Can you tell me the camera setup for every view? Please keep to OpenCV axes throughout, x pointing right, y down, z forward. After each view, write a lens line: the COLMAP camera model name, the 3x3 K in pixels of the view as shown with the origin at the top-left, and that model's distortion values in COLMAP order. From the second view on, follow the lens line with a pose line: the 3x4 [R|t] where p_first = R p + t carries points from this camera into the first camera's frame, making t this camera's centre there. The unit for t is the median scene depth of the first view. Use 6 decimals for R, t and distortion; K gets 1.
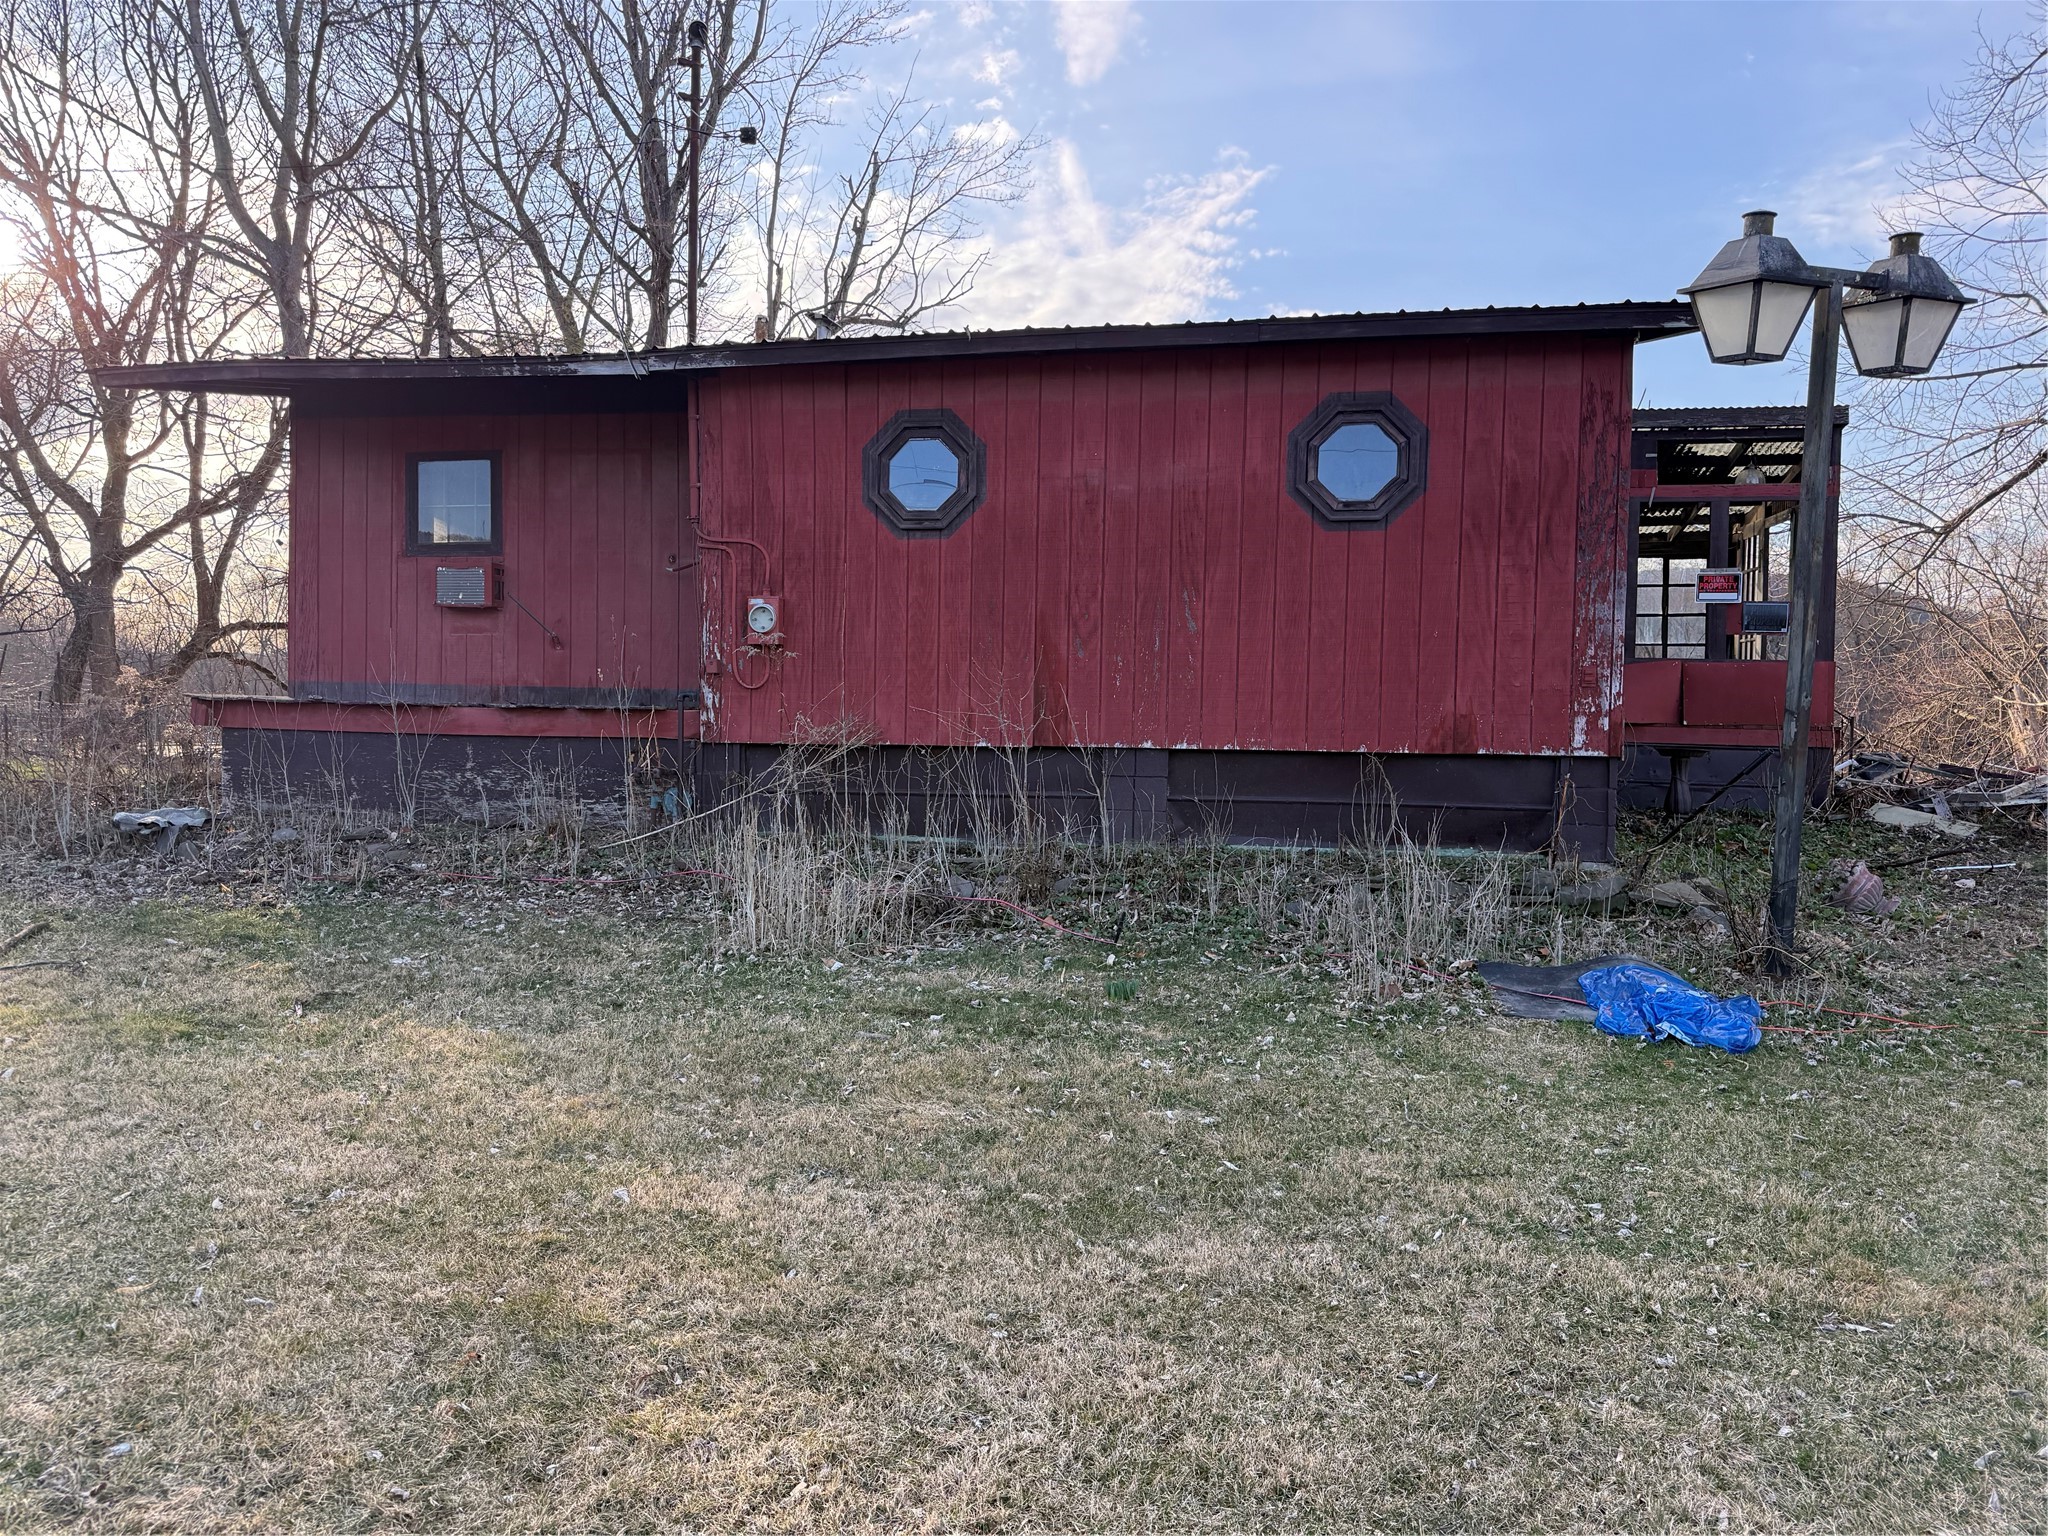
lens RADIAL K [[1444.5, 0, 1024.0], [0, 1444.5, 768.0], [0, 0, 1]] dist [0.106151, -0.169782]
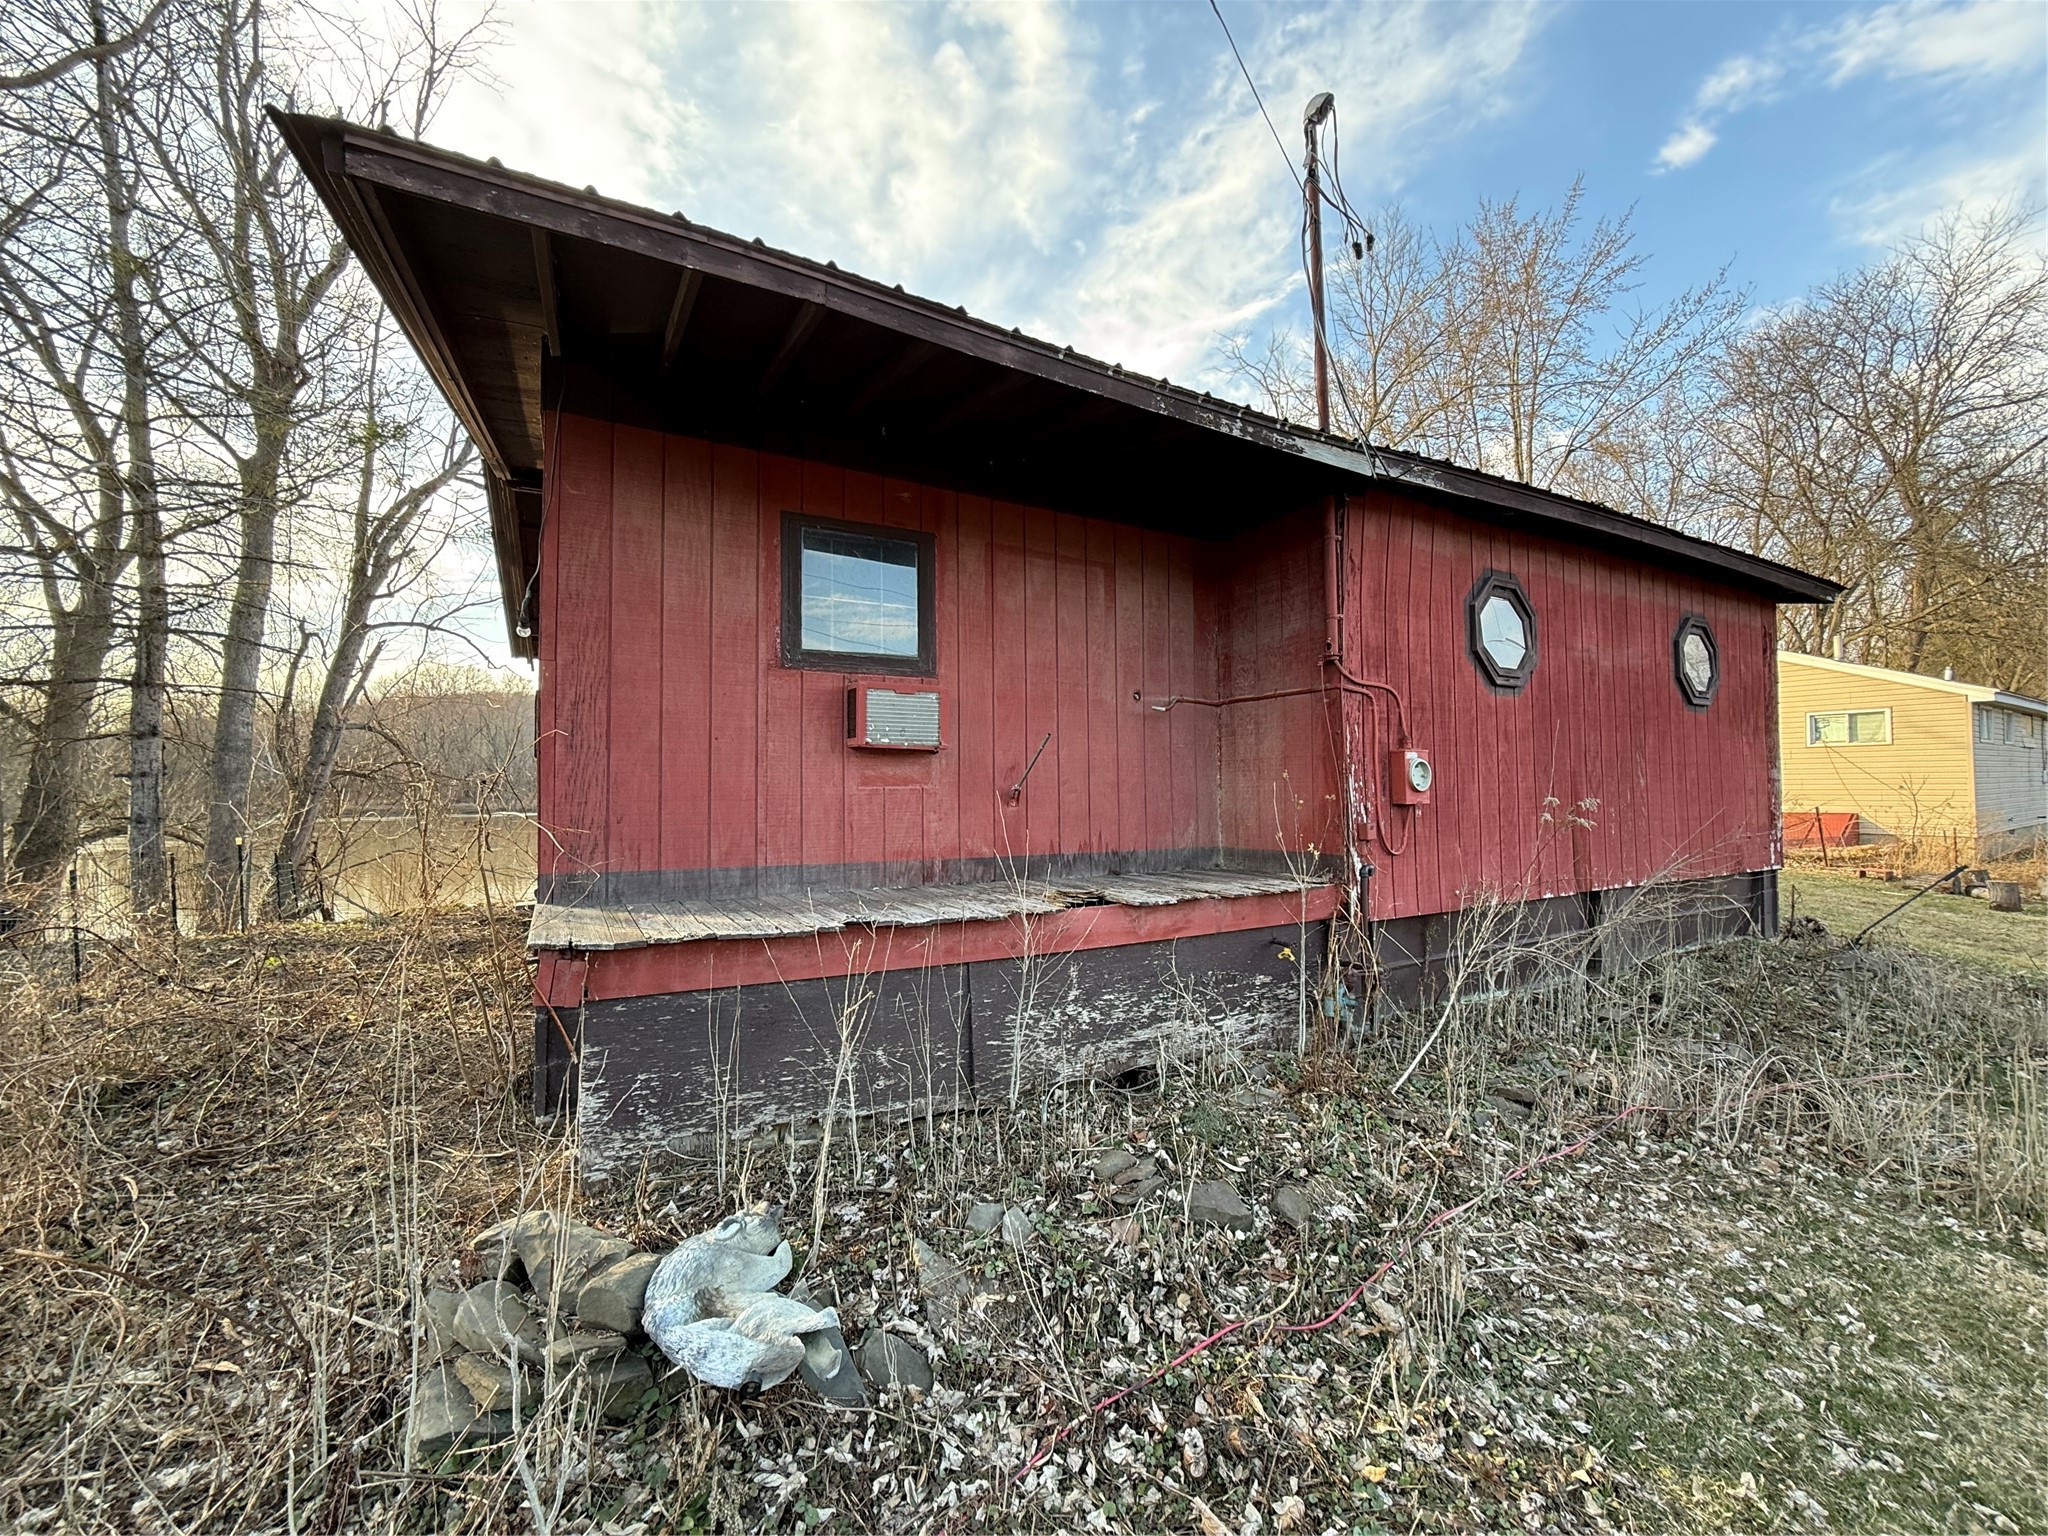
lens RADIAL K [[808.7, 0, 1028.7], [0, 808.7, 765.7], [0, 0, 1]] dist [0.000411, -0.000257]
pose [[0.754287, 0.002000, 0.656542, -0.666751], [0.038326, 0.998156, -0.047072, -0.093216], [-0.655425, 0.060668, 0.752819, 0.769451]]
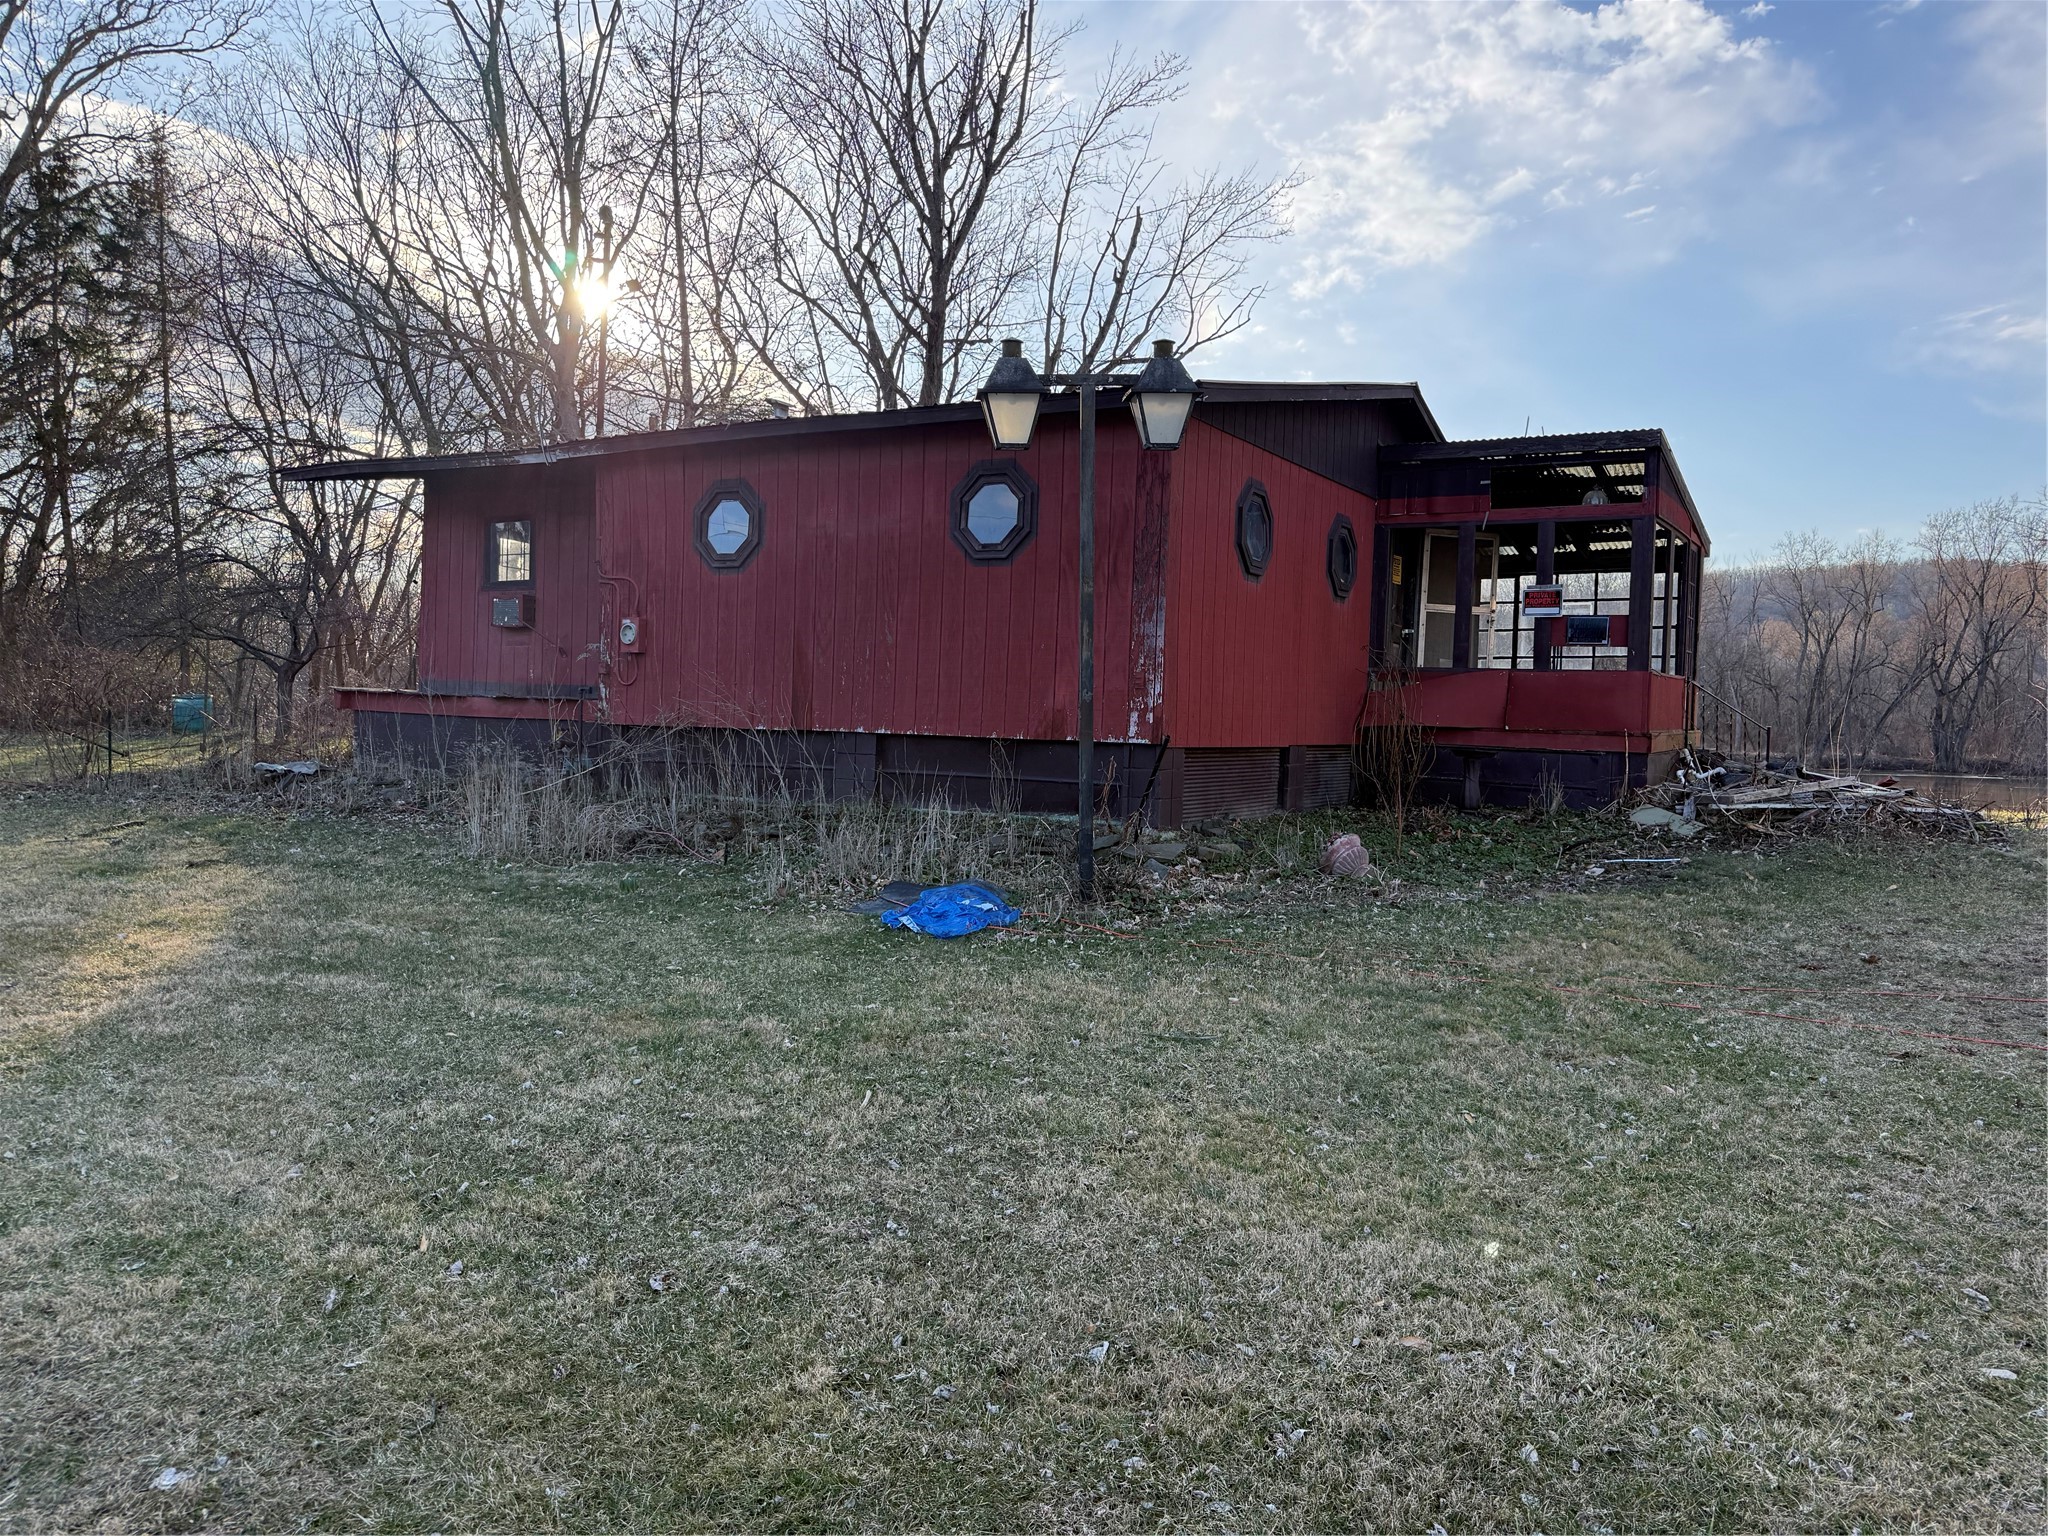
lens RADIAL K [[1427.9, 0, 1024.0], [0, 1427.9, 768.0], [0, 0, 1]] dist [0.112343, -0.159769]
pose [[0.948655, 0.026621, -0.315190, 0.597508], [-0.029042, 0.999574, -0.002986, 0.017187], [0.314976, 0.011986, 0.949024, -0.174211]]
